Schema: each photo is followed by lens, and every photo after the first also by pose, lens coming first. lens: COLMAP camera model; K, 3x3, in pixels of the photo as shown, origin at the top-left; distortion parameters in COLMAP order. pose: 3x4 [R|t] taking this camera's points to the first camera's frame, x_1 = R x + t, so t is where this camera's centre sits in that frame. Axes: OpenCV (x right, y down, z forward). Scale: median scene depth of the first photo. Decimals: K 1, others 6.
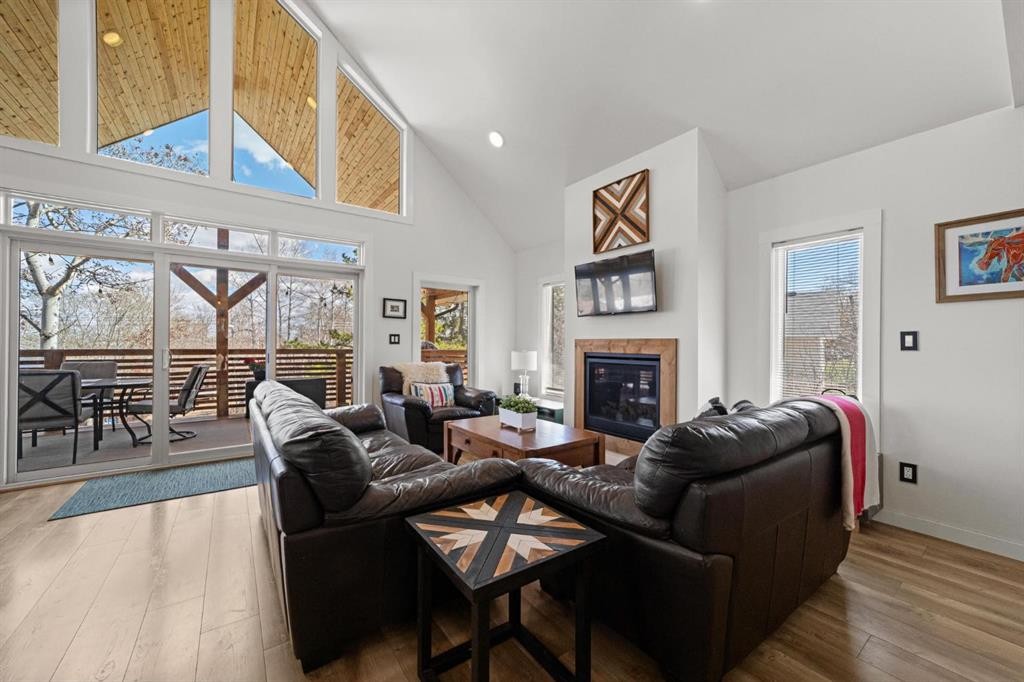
lens RADIAL K [[390.7, 0, 510.5], [0, 390.7, 341.9], [0, 0, 1]] dist [-0.018687, 0.009362]
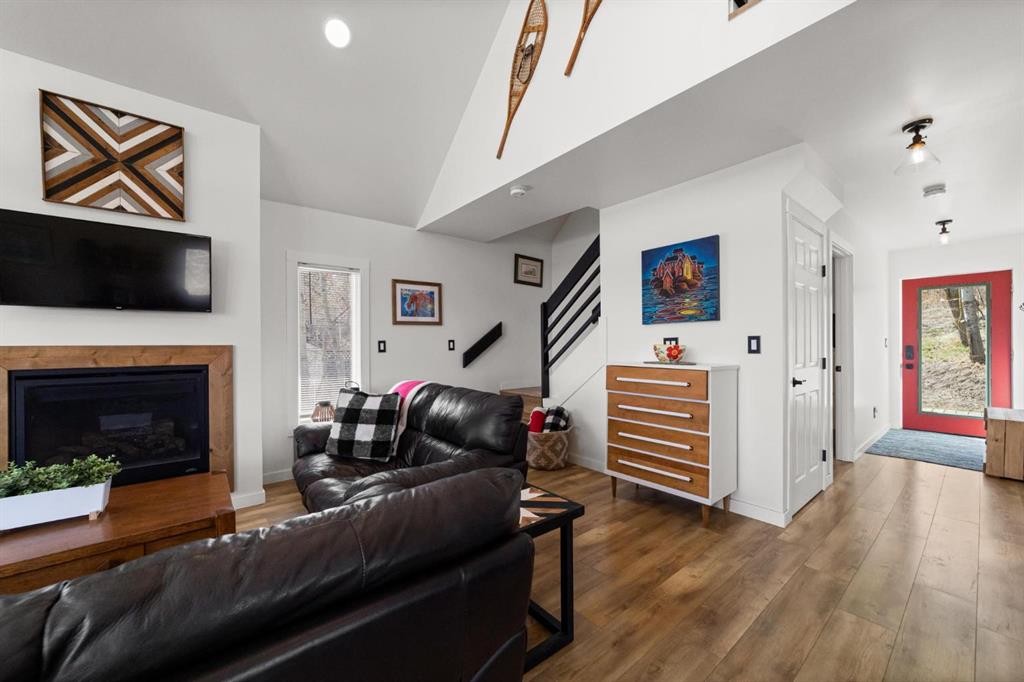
lens RADIAL K [[391.7, 0, 514.3], [0, 391.7, 345.6], [0, 0, 1]] dist [-0.021721, 0.009256]
pose [[-0.058094, -0.004725, 0.998300, -0.421070], [0.005528, 0.999972, 0.005055, -0.007504], [-0.998296, 0.005813, -0.058066, 0.346783]]
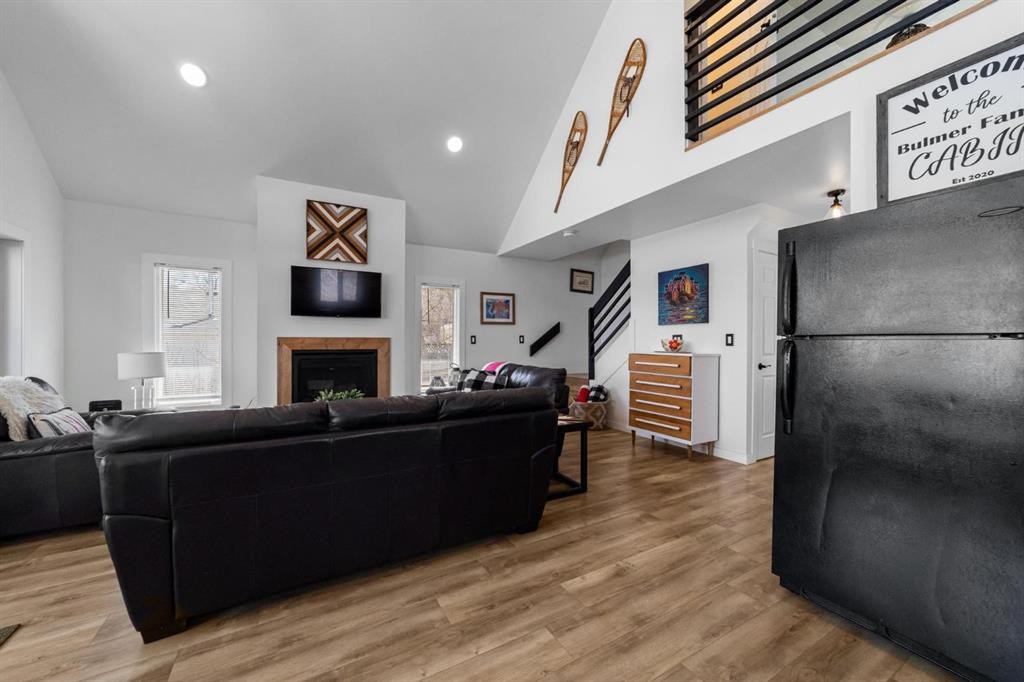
lens RADIAL K [[390.7, 0, 510.5], [0, 390.7, 341.9], [0, 0, 1]] dist [-0.018687, 0.009362]
pose [[0.117650, -0.004987, 0.993043, -0.819127], [-0.002771, 0.999982, 0.005350, -0.001615], [-0.993051, -0.003381, 0.117635, 0.324803]]
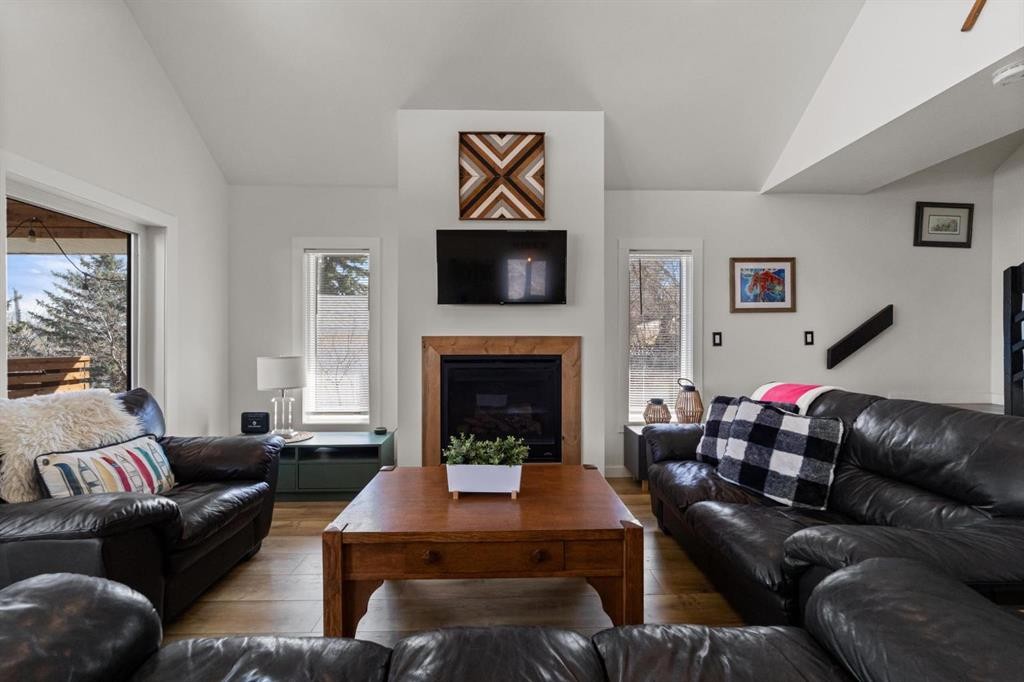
lens RADIAL K [[390.7, 0, 510.5], [0, 390.7, 341.9], [0, 0, 1]] dist [-0.018687, 0.009362]
pose [[0.566818, -0.003777, 0.823835, -0.343955], [0.001785, 0.999993, 0.003356, 0.000997], [-0.823841, -0.000432, 0.566820, 0.529812]]
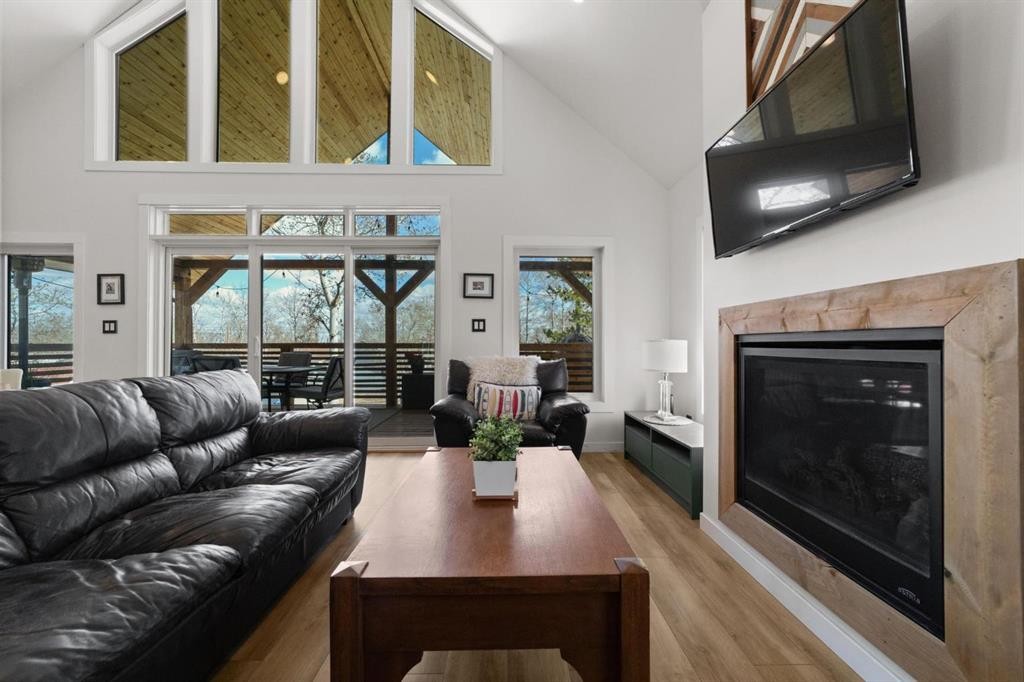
lens RADIAL K [[390.7, 0, 510.5], [0, 390.7, 341.9], [0, 0, 1]] dist [-0.018687, 0.009362]
pose [[0.821672, -0.007642, -0.569910, 0.248539], [0.005471, 0.999970, -0.005522, 0.038320], [0.569935, 0.001419, 0.821689, 0.504848]]
